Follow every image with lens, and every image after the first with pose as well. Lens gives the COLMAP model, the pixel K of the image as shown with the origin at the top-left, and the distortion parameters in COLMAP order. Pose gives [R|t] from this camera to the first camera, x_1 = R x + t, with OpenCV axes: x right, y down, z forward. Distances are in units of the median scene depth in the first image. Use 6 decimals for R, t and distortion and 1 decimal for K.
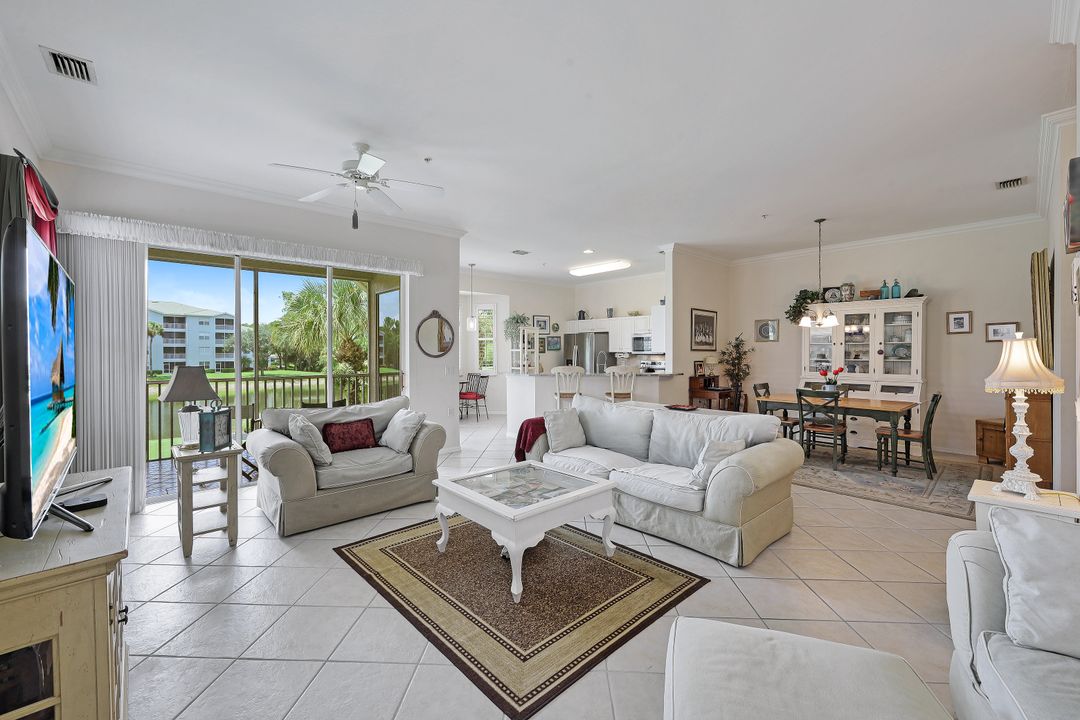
lens RADIAL K [[448.2, 0, 531.0], [0, 448.2, 354.6], [0, 0, 1]] dist [0.003237, -0.000141]
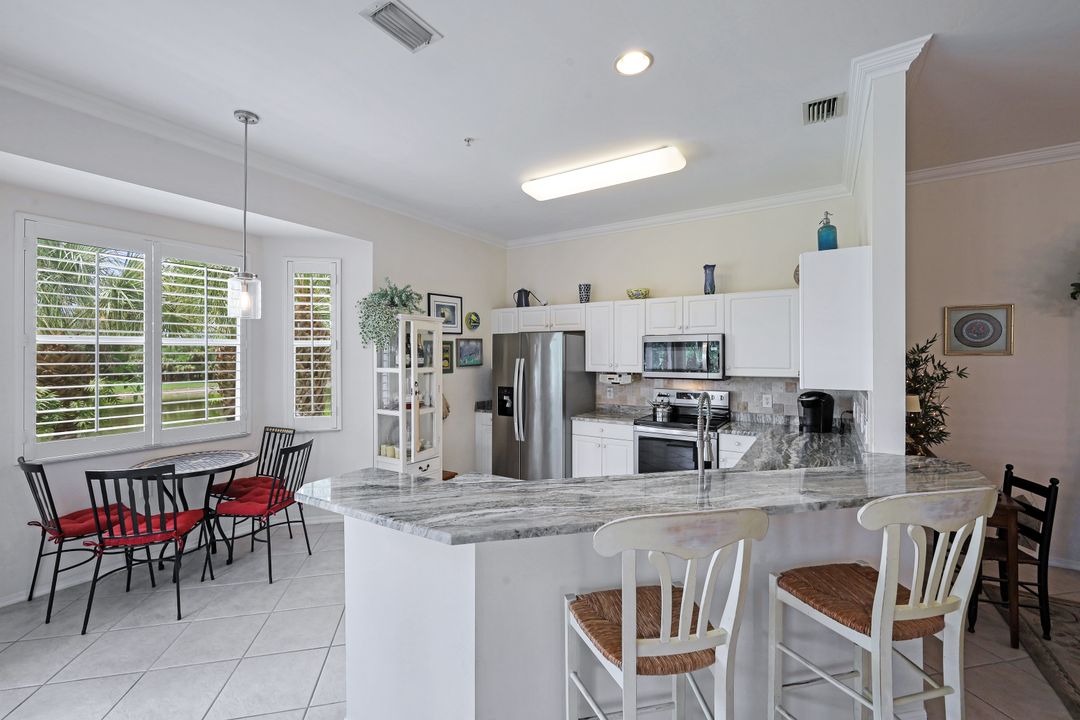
lens RADIAL K [[448.2, 0, 528.6], [0, 448.2, 353.0], [0, 0, 1]] dist [0.003237, -0.000141]
pose [[0.965692, 0.002482, 0.259677, -0.016207], [0.000296, 0.999943, -0.010656, -0.021844], [-0.259689, 0.010368, 0.965637, 0.564849]]
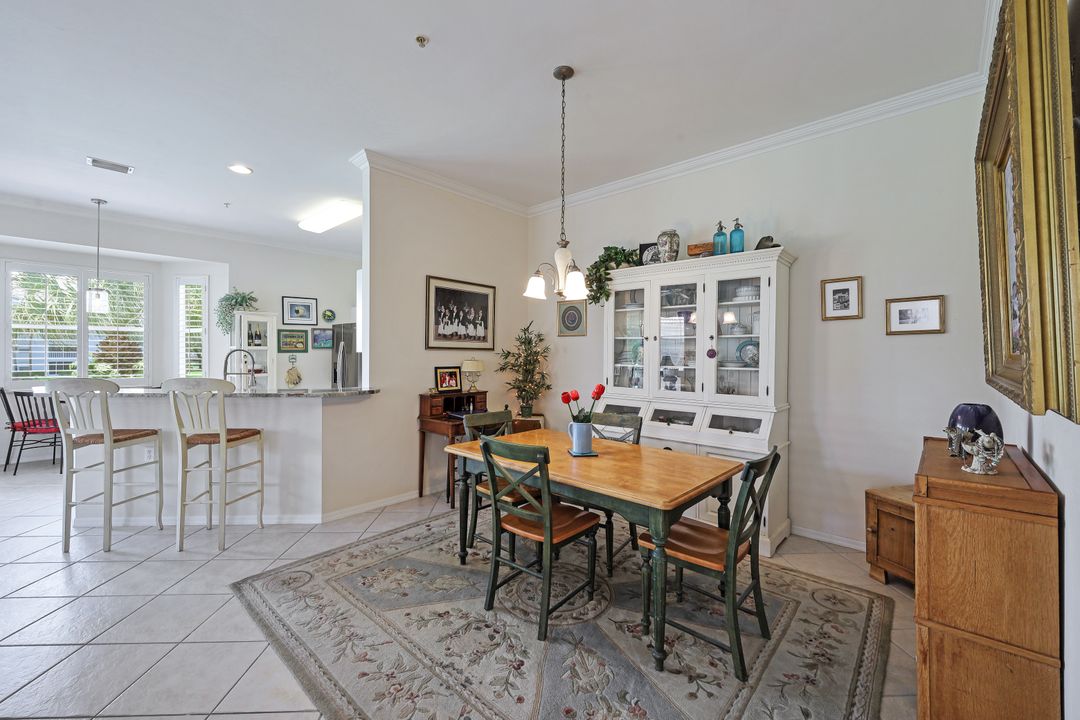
lens RADIAL K [[448.2, 0, 539.4], [0, 448.2, 352.9], [0, 0, 1]] dist [0.003237, -0.000141]
pose [[0.995416, 0.007984, 0.095305, 0.346147], [-0.007184, 0.999936, -0.008738, 0.000074], [-0.095369, 0.008013, 0.995410, 0.320588]]
